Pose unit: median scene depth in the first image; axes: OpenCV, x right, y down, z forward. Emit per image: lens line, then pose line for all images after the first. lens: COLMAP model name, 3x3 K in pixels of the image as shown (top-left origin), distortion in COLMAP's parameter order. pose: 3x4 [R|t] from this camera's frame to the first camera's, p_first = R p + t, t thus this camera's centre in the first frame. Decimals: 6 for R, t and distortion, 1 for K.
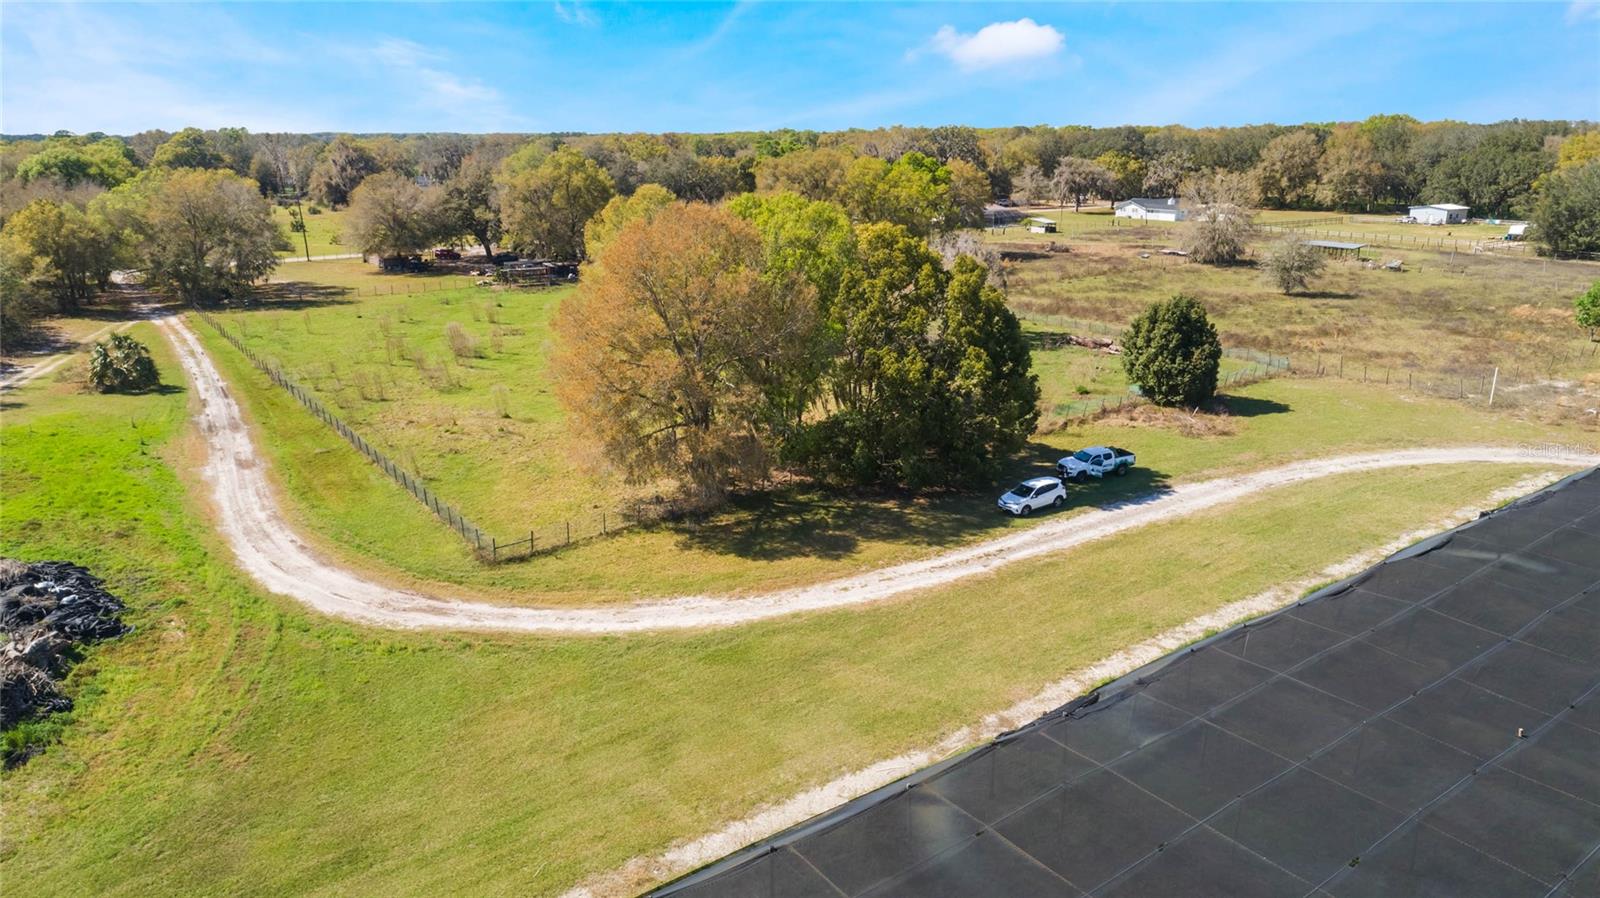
lens RADIAL K [[1075.9, 0, 800.3], [0, 1075.9, 448.8], [0, 0, 1]] dist [-0.016509, 0.010919]
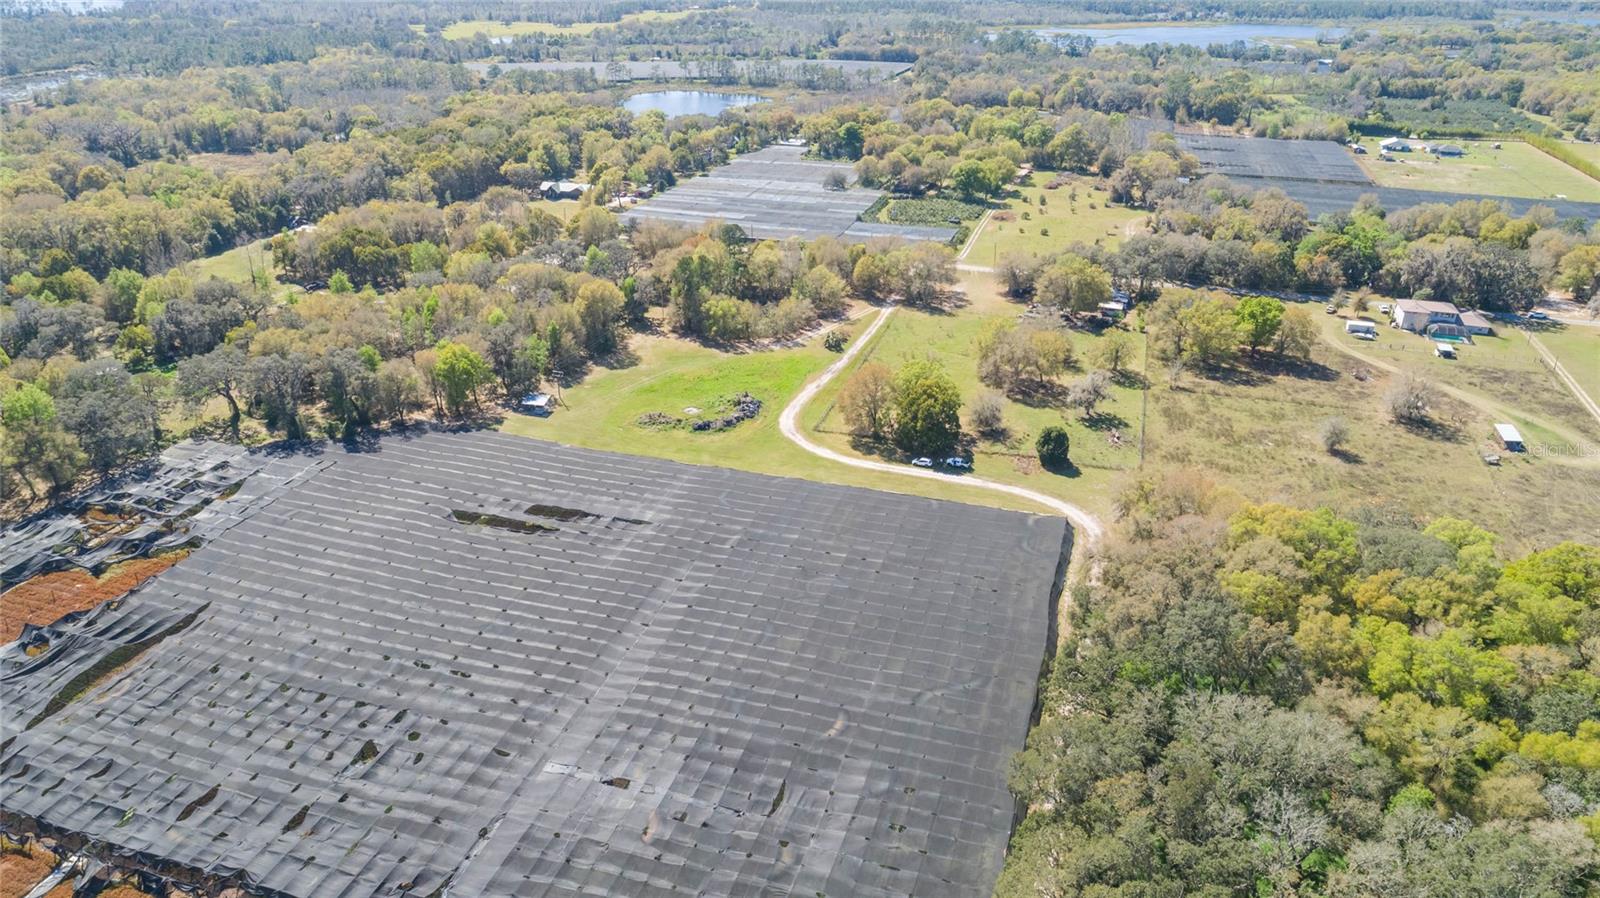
lens RADIAL K [[1075.9, 0, 799.5], [0, 1075.9, 451.7], [0, 0, 1]] dist [-0.016509, 0.010919]
pose [[0.598367, 0.352688, -0.719422, 2.796769], [-0.234753, 0.935673, 0.263451, -0.929364], [0.766060, 0.011246, 0.642671, -1.870374]]
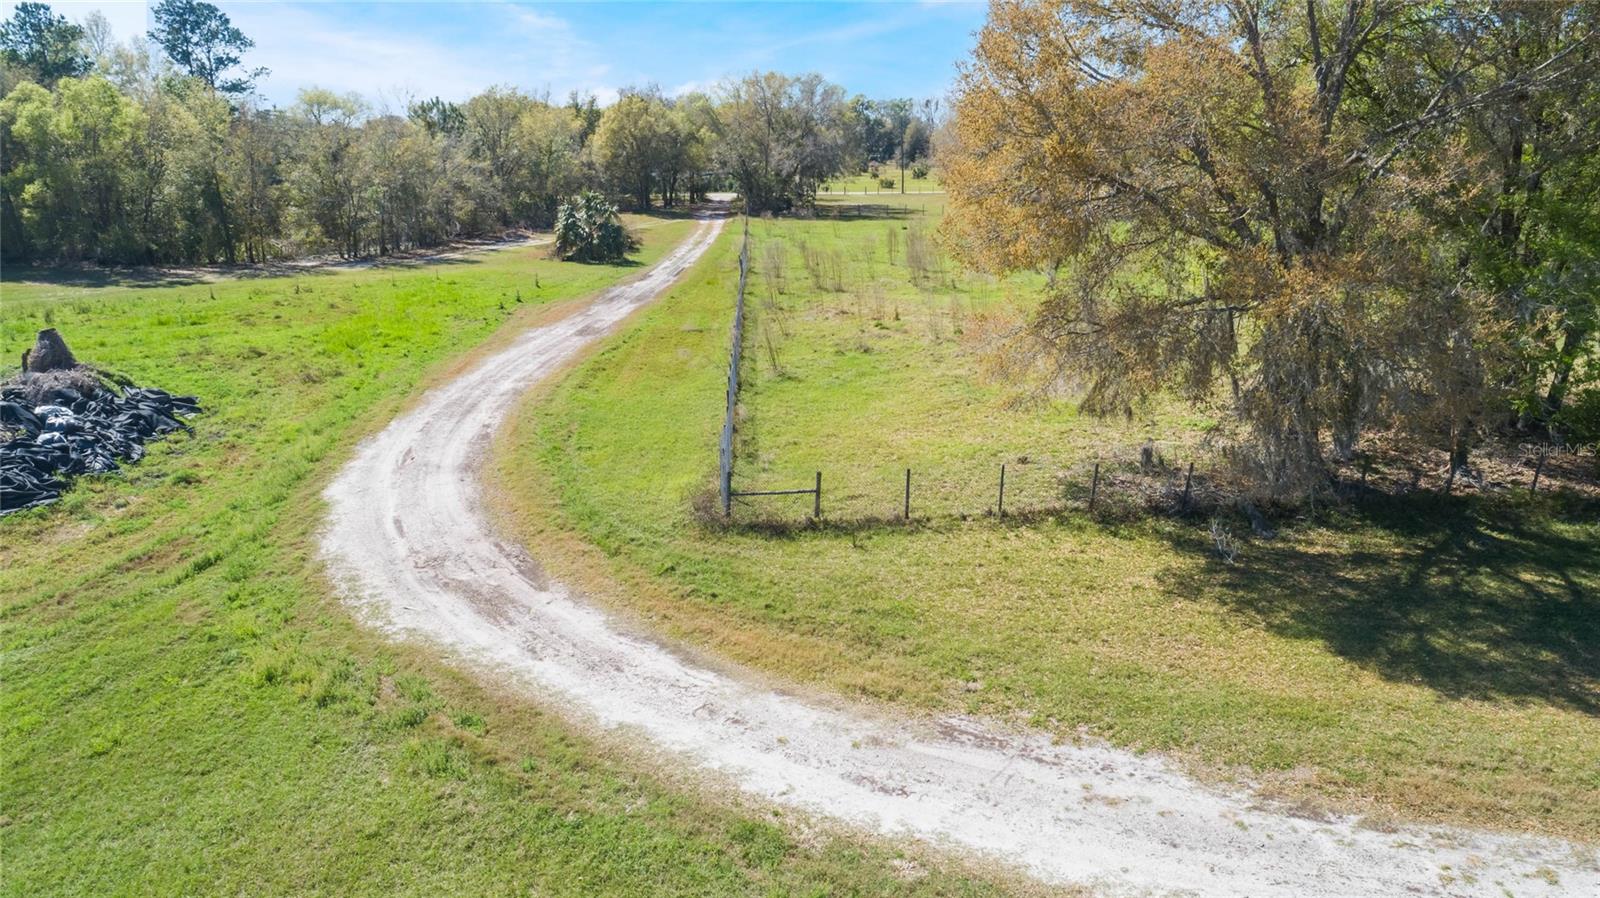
lens RADIAL K [[1075.9, 0, 798.6], [0, 1075.9, 449.4], [0, 0, 1]] dist [-0.016509, 0.010919]
pose [[0.828408, 0.153260, -0.538750, -0.024789], [-0.156439, 0.986870, 0.040190, 0.047921], [0.537835, 0.050988, 0.841507, 0.588732]]
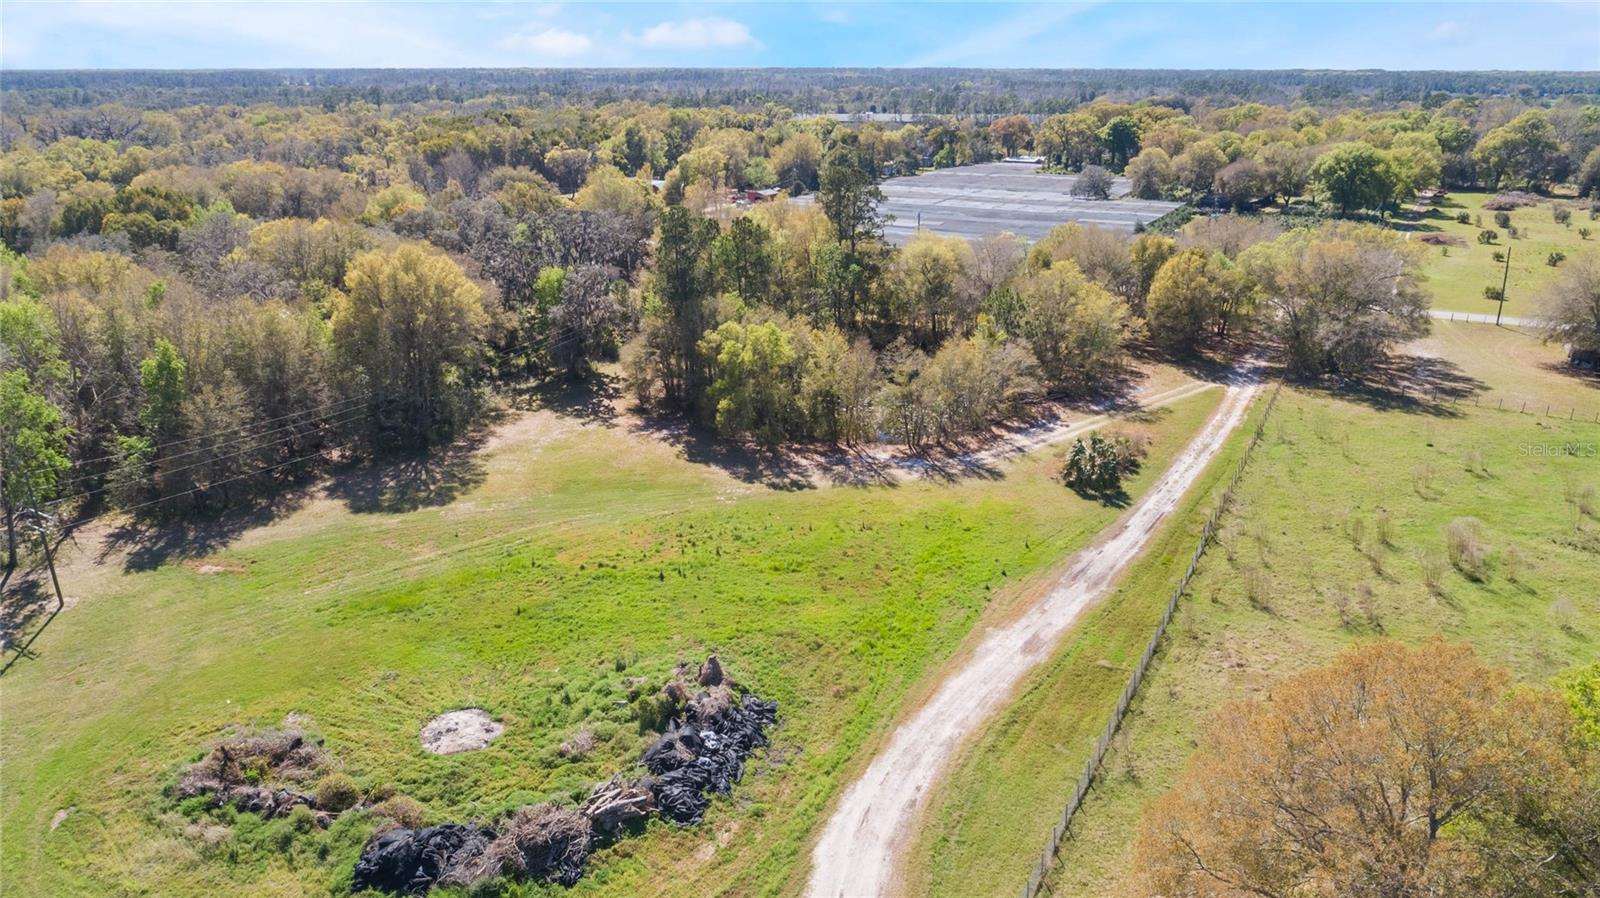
lens RADIAL K [[1075.9, 0, 802.3], [0, 1075.9, 443.7], [0, 0, 1]] dist [-0.016509, 0.010919]
pose [[0.413200, 0.303499, -0.858577, 0.208723], [-0.256314, 0.943471, 0.210155, -0.368464], [0.873824, 0.133229, 0.467634, 0.404618]]
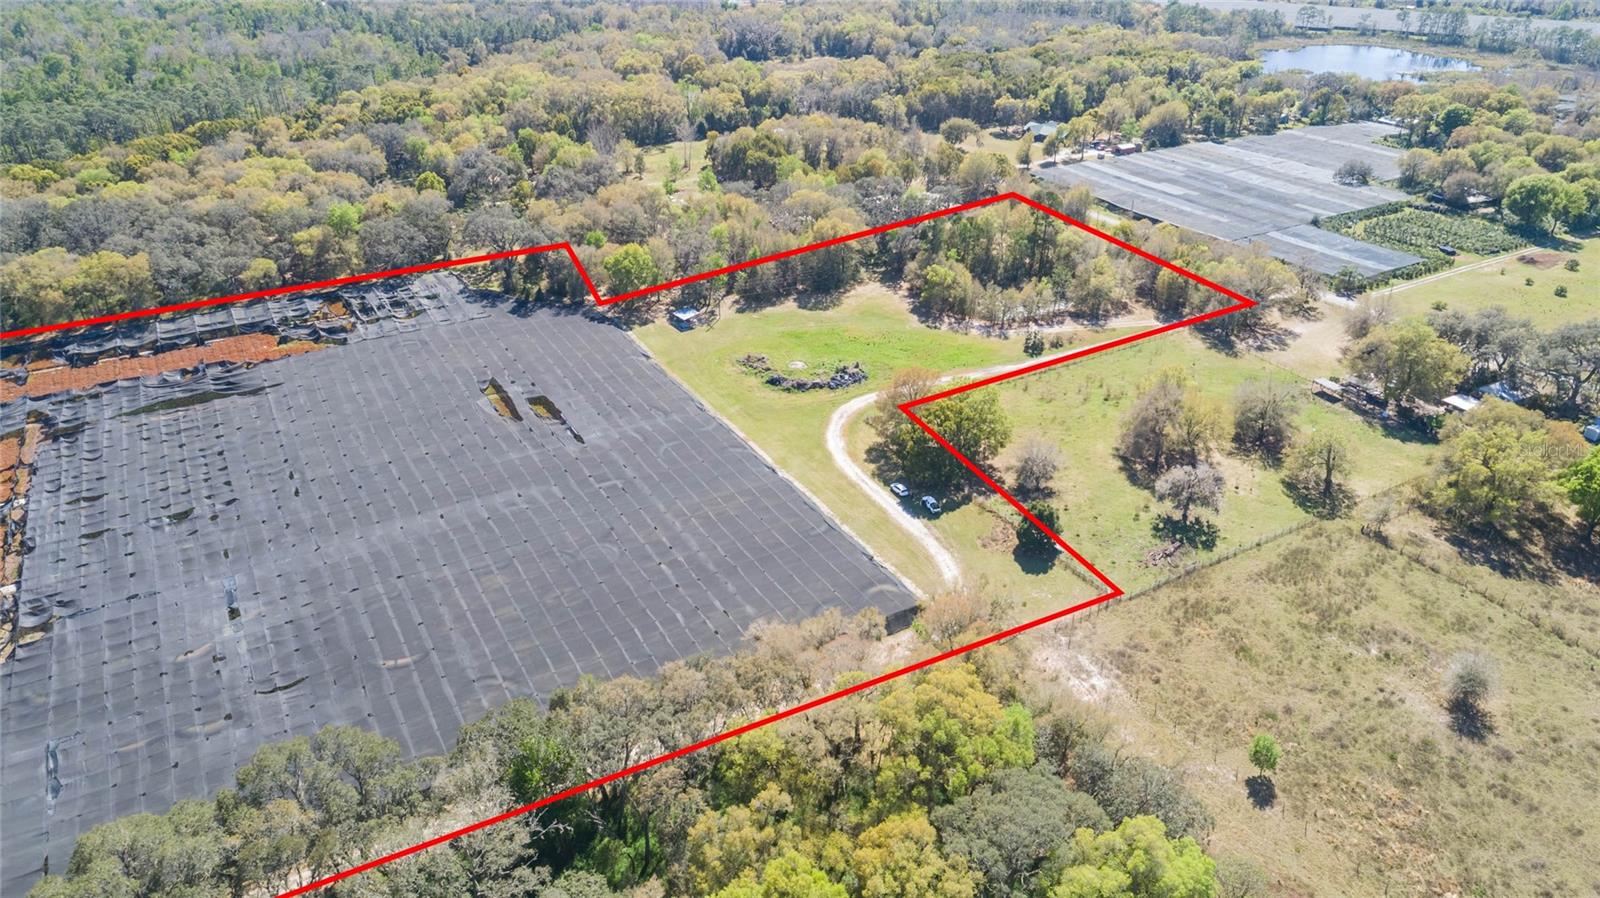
lens RADIAL K [[1075.9, 0, 797.7], [0, 1075.9, 449.0], [0, 0, 1]] dist [-0.016509, 0.010919]
pose [[-0.107229, 0.482875, -0.869099, 3.136942], [-0.278732, 0.824485, 0.492477, -1.633808], [0.954364, 0.295054, 0.046184, 0.533183]]
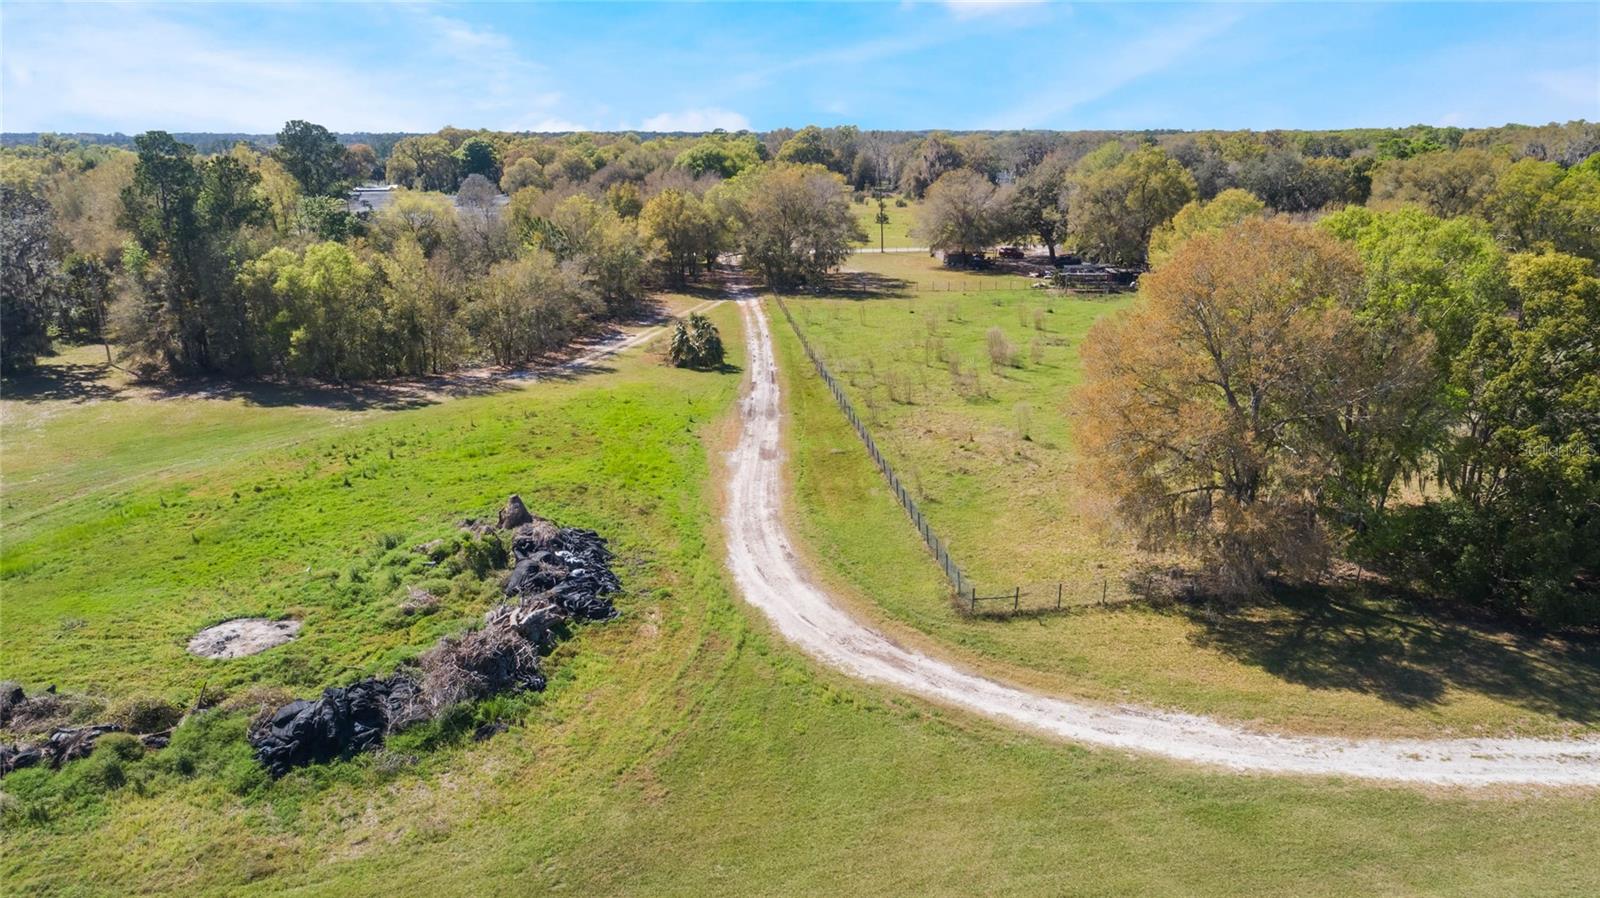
lens RADIAL K [[1075.9, 0, 800.6], [0, 1075.9, 448.7], [0, 0, 1]] dist [-0.016509, 0.010919]
pose [[0.868239, 0.137306, -0.476769, -0.002360], [-0.136210, 0.989987, 0.037058, -0.039879], [0.477083, 0.032766, 0.878247, 0.136068]]
